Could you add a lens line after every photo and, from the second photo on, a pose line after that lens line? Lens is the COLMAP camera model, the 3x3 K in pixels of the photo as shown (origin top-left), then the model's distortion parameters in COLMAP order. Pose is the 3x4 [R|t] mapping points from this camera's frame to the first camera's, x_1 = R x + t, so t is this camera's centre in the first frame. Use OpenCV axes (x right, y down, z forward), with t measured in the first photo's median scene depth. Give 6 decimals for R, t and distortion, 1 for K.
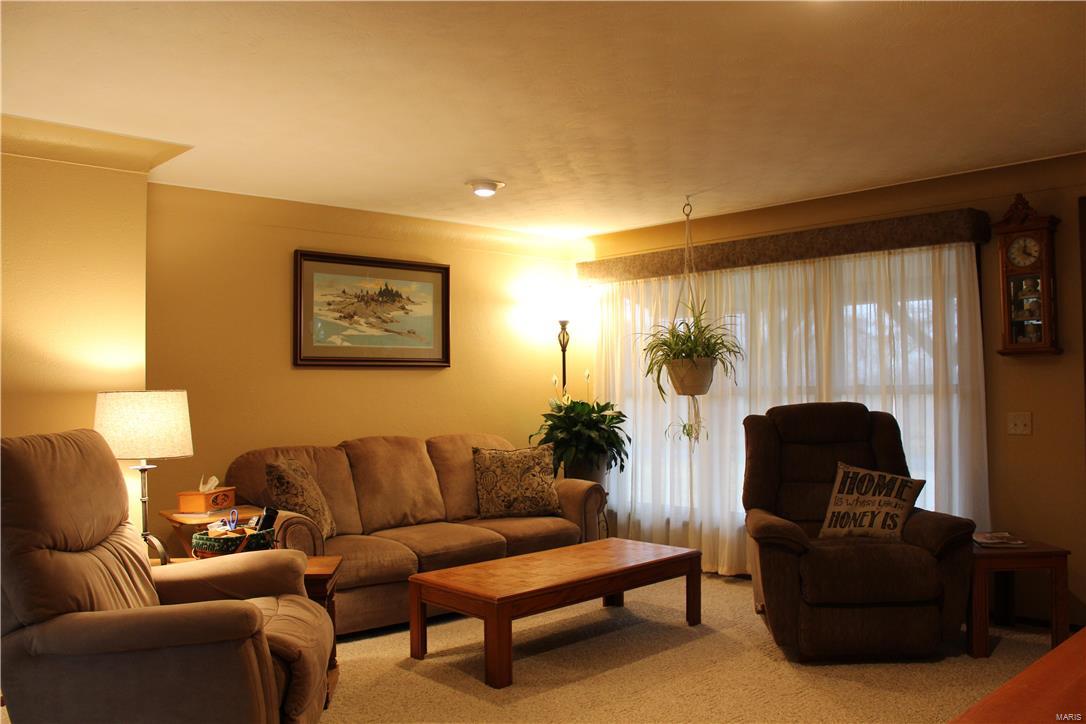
lens RADIAL K [[892.8, 0, 543.0], [0, 892.8, 362.0], [0, 0, 1]] dist [-0.165778, 0.139423]
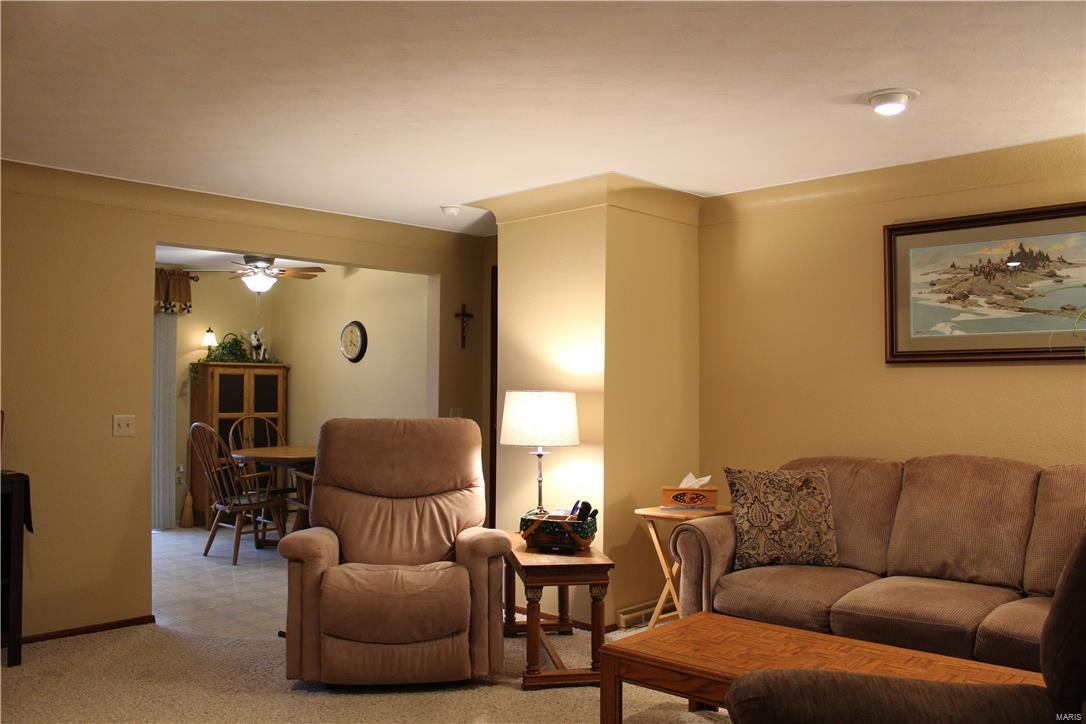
lens RADIAL K [[892.8, 0, 543.0], [0, 892.8, 362.0], [0, 0, 1]] dist [-0.165778, 0.139423]
pose [[0.054182, -0.023973, -0.998243, 0.505587], [0.020848, 0.999521, -0.022872, 0.014598], [0.998313, -0.019572, 0.054656, 0.593268]]
